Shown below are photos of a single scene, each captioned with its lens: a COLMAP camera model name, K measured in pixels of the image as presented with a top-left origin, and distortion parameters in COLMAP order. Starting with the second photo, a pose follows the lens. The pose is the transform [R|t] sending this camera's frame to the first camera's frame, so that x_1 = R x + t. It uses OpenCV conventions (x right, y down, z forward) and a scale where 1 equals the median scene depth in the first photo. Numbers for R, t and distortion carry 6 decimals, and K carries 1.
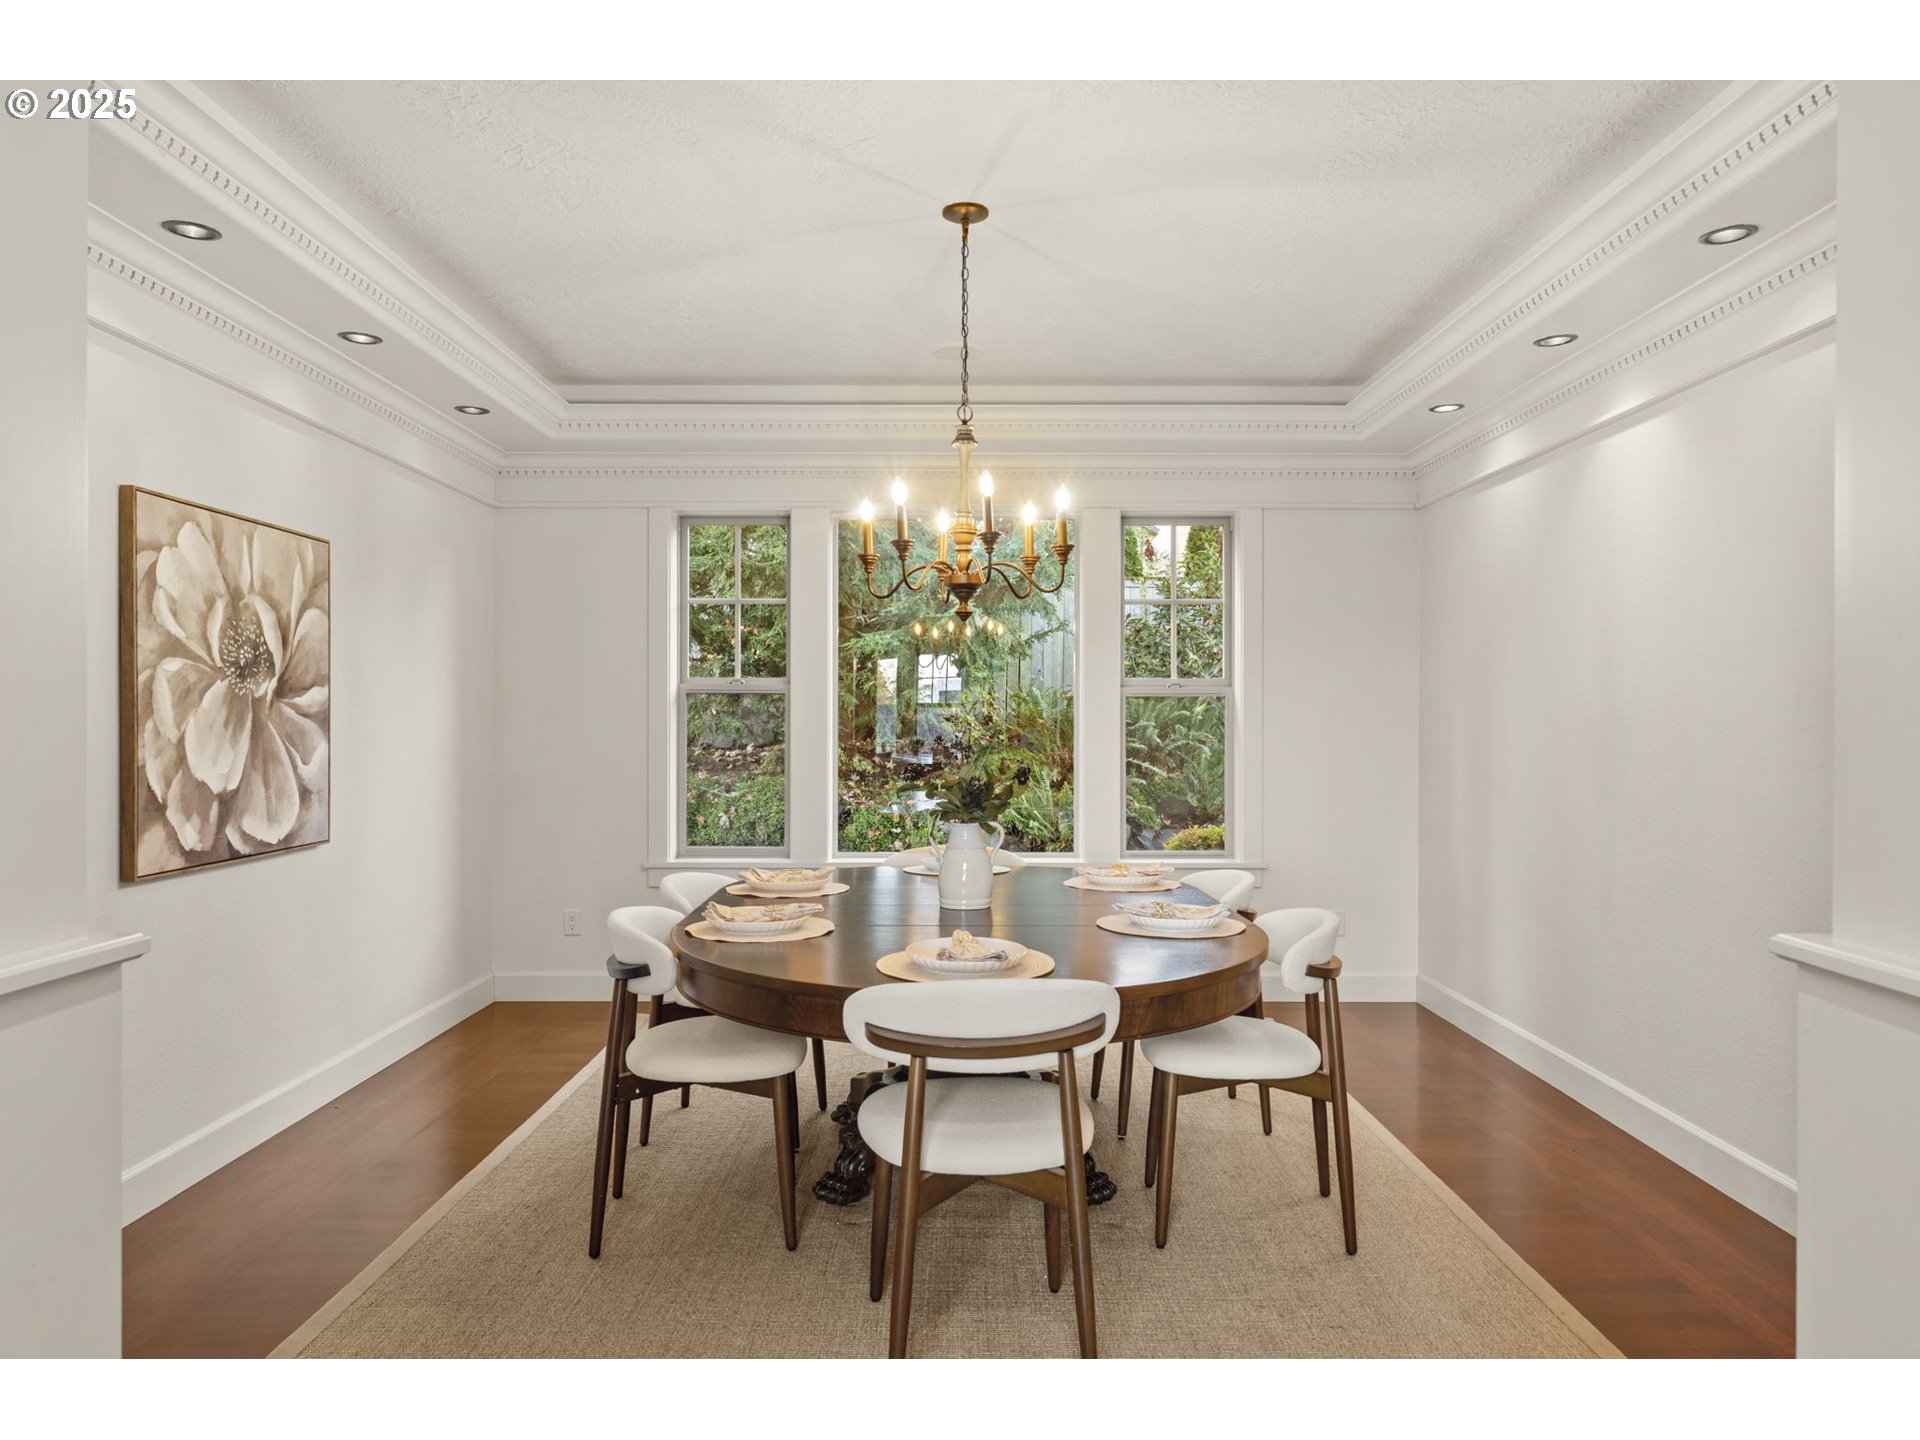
lens RADIAL K [[1285.5, 0, 961.4], [0, 1285.5, 714.2], [0, 0, 1]] dist [0.006100, -0.000317]
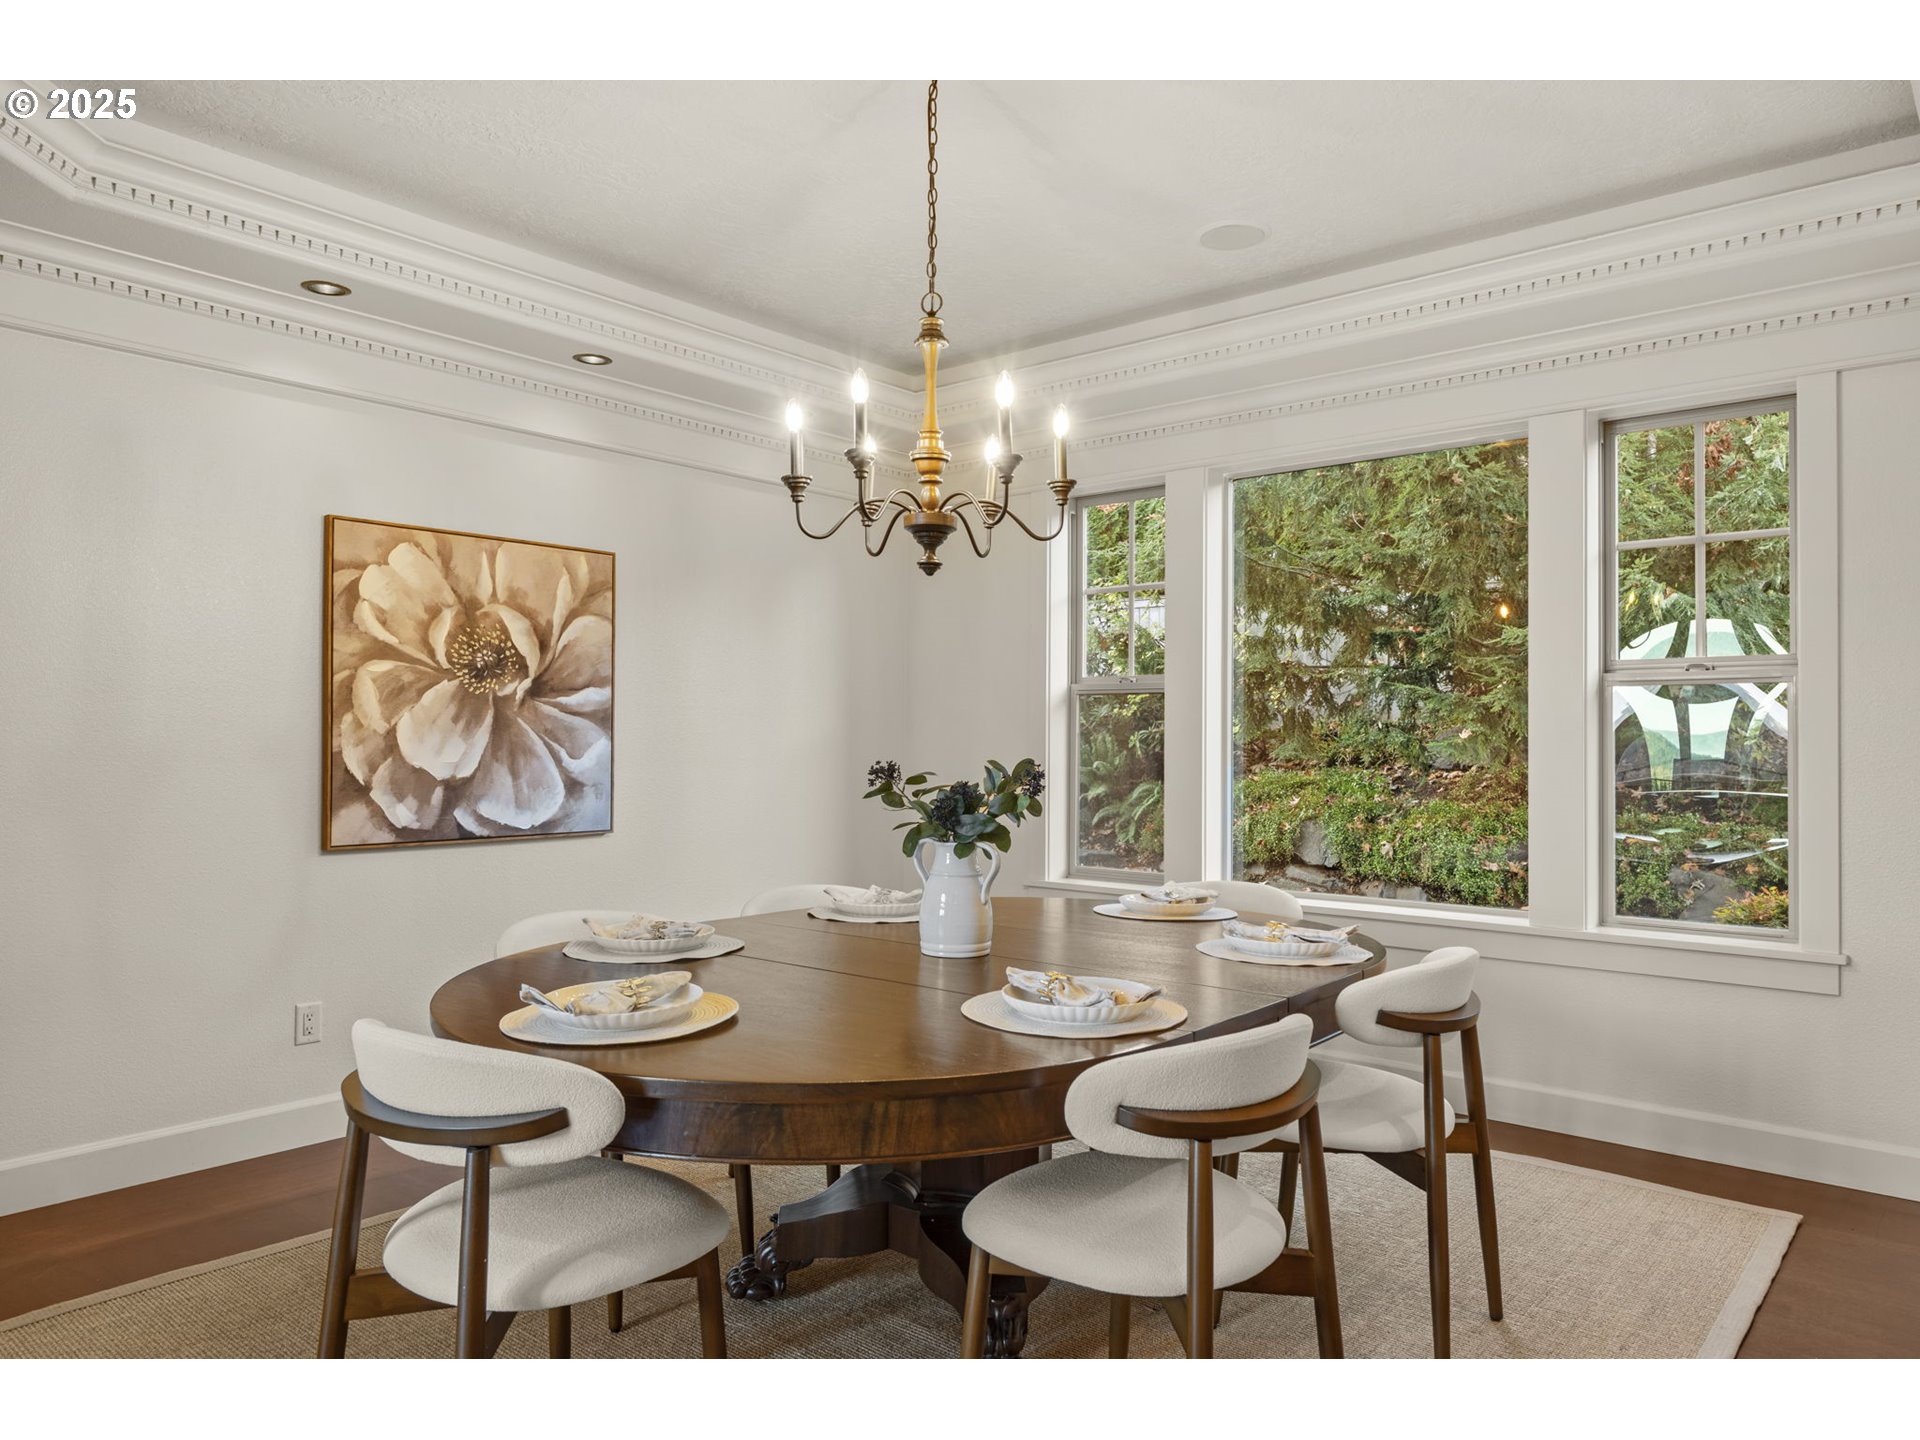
lens RADIAL K [[1285.5, 0, 960.1], [0, 1285.5, 729.6], [0, 0, 1]] dist [0.006100, -0.000317]
pose [[0.763202, -0.002739, -0.646154, 0.498647], [-0.002359, 0.999973, -0.007025, 0.023780], [0.646156, 0.006886, 0.763174, 0.424266]]
